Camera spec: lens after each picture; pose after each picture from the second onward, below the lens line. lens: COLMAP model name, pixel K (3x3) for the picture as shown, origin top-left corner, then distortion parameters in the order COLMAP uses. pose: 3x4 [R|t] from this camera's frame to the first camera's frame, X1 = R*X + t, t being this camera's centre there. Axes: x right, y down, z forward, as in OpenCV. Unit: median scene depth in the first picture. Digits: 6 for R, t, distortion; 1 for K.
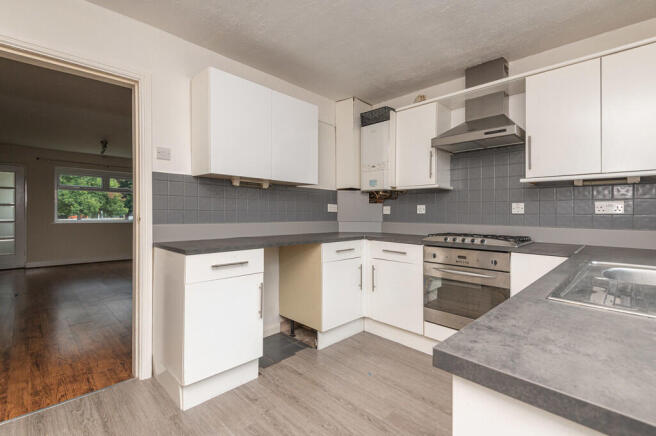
lens RADIAL K [[307.6, 0, 330.1], [0, 307.6, 203.4], [0, 0, 1]] dist [0.031716, -0.016290]
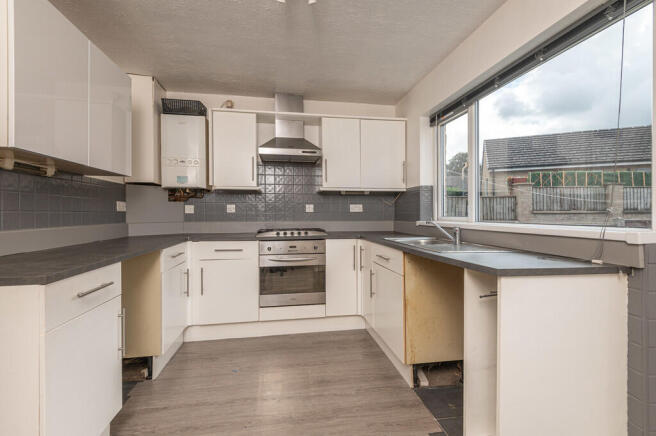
lens RADIAL K [[307.6, 0, 330.1], [0, 307.6, 203.4], [0, 0, 1]] dist [0.031716, -0.016290]
pose [[0.566328, 0.018464, 0.823973, -0.461601], [-0.020741, 0.999752, -0.008147, 0.003036], [-0.823919, -0.012476, 0.566570, 0.148012]]
